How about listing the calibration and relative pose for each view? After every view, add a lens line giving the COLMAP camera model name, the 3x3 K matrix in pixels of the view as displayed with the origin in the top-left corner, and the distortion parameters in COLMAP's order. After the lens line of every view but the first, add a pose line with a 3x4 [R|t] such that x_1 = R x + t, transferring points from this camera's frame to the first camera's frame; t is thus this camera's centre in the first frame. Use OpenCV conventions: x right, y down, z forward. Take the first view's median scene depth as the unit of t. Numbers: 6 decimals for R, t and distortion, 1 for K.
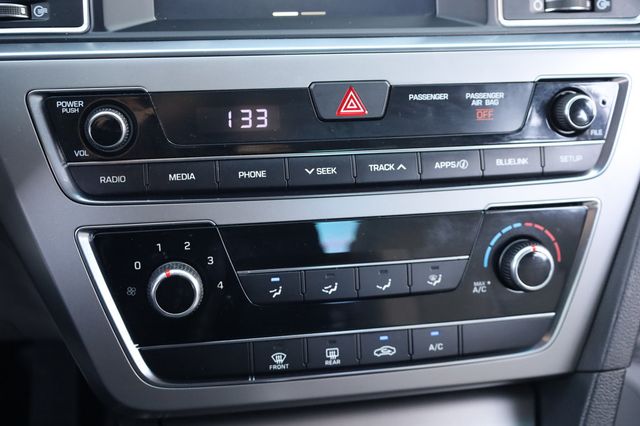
lens RADIAL K [[861.0, 0, 335.8], [0, 861.0, 214.1], [0, 0, 1]] dist [-0.004543, 0.002978]
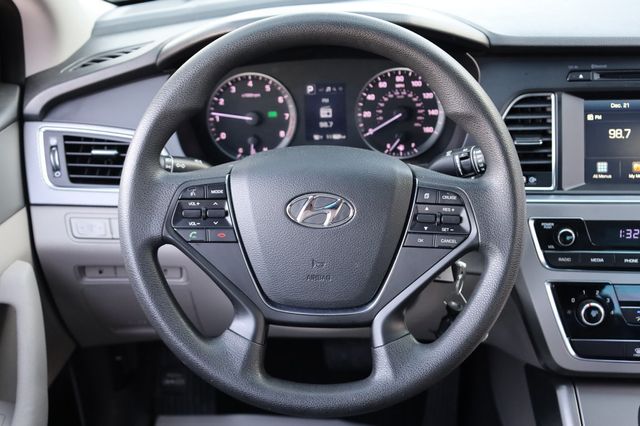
lens RADIAL K [[933.1, 0, 320.0], [0, 933.1, 213.0], [0, 0, 1]] dist [-0.016827, -0.003040]
pose [[0.957581, 0.046087, -0.284455, -0.186031], [-0.058275, 0.997703, -0.034528, -0.040262], [0.282210, 0.049640, 0.958067, -1.413717]]
